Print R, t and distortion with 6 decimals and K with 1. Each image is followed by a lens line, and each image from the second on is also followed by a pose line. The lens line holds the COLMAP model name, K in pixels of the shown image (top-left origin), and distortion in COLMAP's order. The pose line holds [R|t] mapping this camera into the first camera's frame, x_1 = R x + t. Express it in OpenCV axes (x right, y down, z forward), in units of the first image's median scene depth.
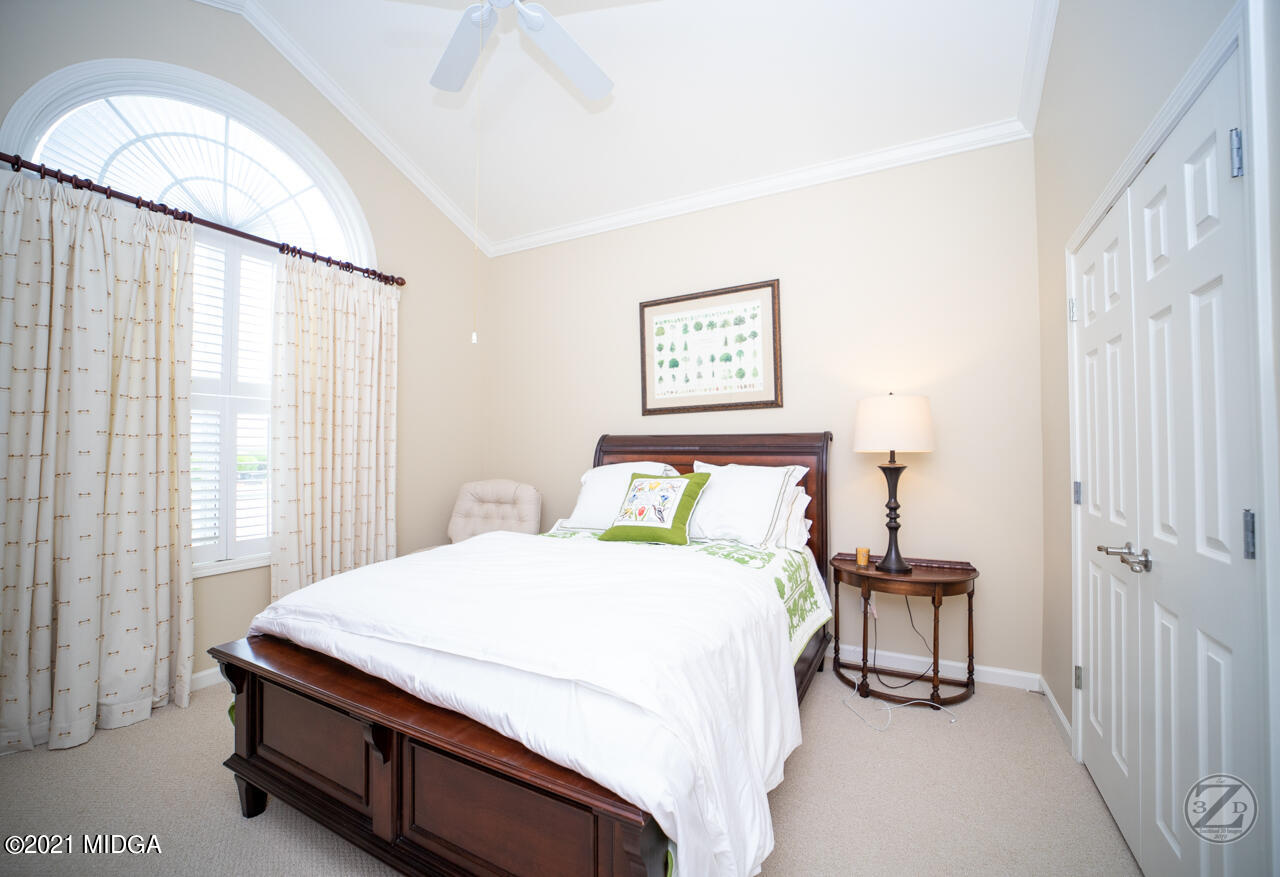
lens RADIAL K [[522.9, 0, 667.4], [0, 522.9, 435.5], [0, 0, 1]] dist [-0.035335, 0.007732]
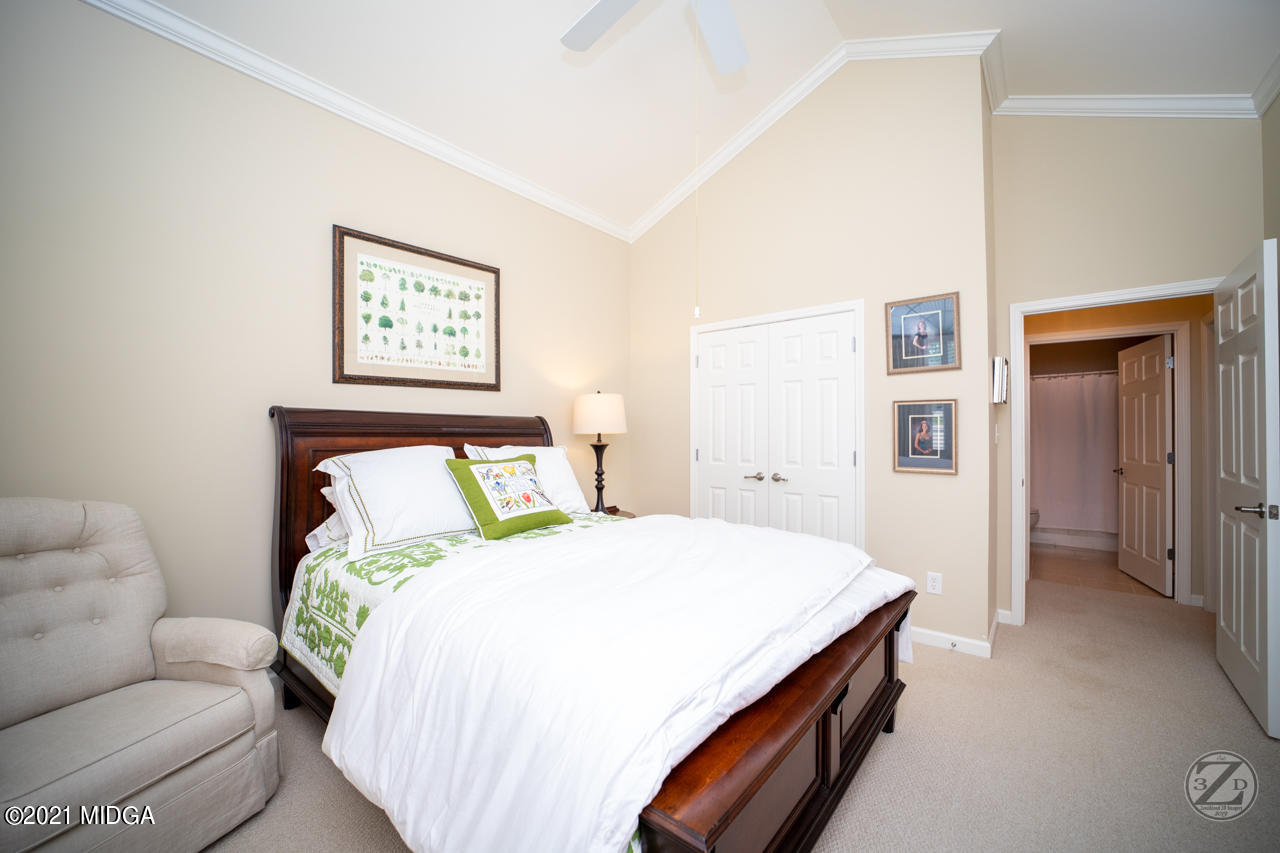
lens RADIAL K [[505.6, 0, 629.3], [0, 505.6, 431.7], [0, 0, 1]] dist [-0.030213, 0.001341]
pose [[0.229833, 0.006021, 0.973211, -0.700156], [-0.032877, 0.999458, 0.001581, 0.016809], [-0.972674, -0.032360, 0.229907, 0.494113]]
